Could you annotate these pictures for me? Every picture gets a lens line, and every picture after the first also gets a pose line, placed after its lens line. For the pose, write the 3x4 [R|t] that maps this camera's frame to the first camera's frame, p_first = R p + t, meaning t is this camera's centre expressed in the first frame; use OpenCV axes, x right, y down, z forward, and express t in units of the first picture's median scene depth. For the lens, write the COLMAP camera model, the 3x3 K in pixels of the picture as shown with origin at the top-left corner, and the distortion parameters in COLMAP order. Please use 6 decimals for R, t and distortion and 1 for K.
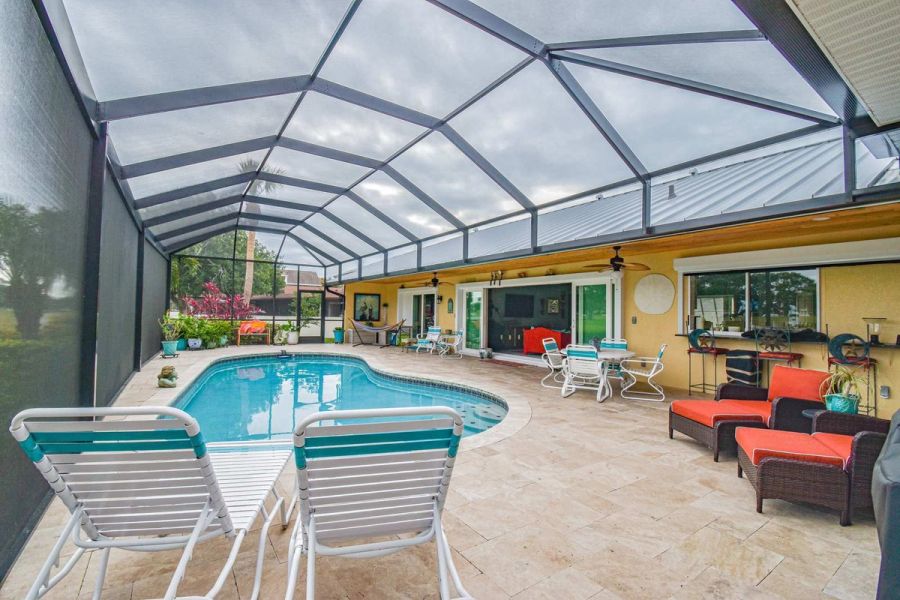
lens RADIAL K [[401.0, 0, 449.9], [0, 401.0, 303.4], [0, 0, 1]] dist [0.015992, -0.021285]
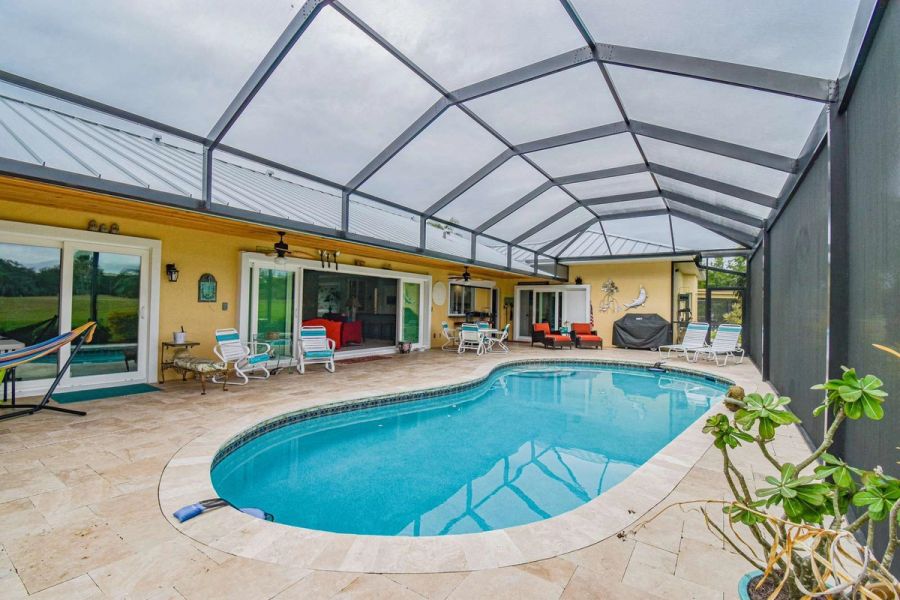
lens RADIAL K [[401.0, 0, 449.9], [0, 401.0, 303.4], [0, 0, 1]] dist [0.015992, -0.021285]
pose [[-0.367567, -0.019883, 0.929784, -0.690493], [-0.053542, 0.998566, 0.000187, 0.010645], [-0.928454, -0.049714, -0.368104, 1.030433]]
